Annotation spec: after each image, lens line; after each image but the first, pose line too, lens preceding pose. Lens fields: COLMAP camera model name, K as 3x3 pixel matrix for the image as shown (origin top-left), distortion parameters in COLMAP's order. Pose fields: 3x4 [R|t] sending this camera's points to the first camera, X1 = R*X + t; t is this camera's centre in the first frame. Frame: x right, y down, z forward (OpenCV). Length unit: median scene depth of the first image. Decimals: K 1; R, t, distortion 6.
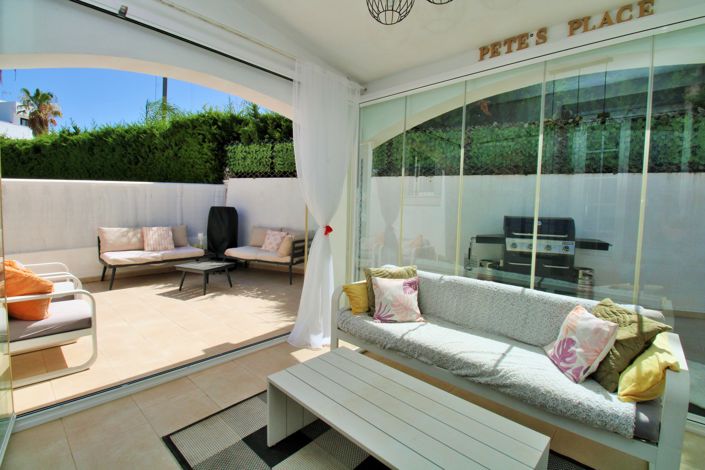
lens RADIAL K [[325.1, 0, 352.5], [0, 325.1, 235.0], [0, 0, 1]] dist [-0.002888, -0.000208]
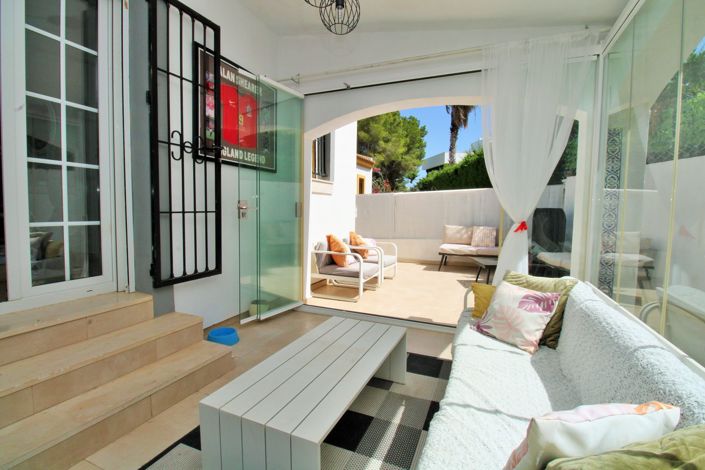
lens RADIAL K [[325.1, 0, 352.5], [0, 325.1, 235.0], [0, 0, 1]] dist [-0.002888, -0.000208]
pose [[0.340732, 0.052834, -0.938675, 0.389294], [-0.080569, 0.996388, 0.026836, 0.014234], [0.936702, 0.066484, 0.343757, 0.207866]]
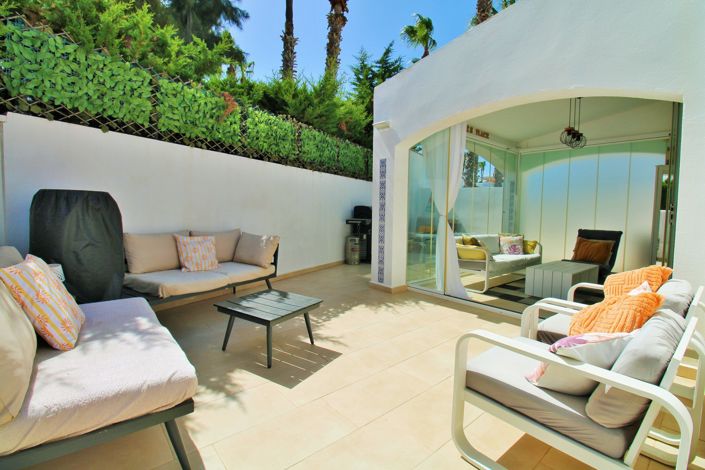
lens RADIAL K [[325.1, 0, 352.5], [0, 325.1, 235.0], [0, 0, 1]] dist [-0.002888, -0.000208]
pose [[0.122926, -0.092765, 0.988071, -1.007089], [0.071599, 0.993856, 0.084401, -0.055944], [-0.989830, 0.060369, 0.128813, 0.832247]]
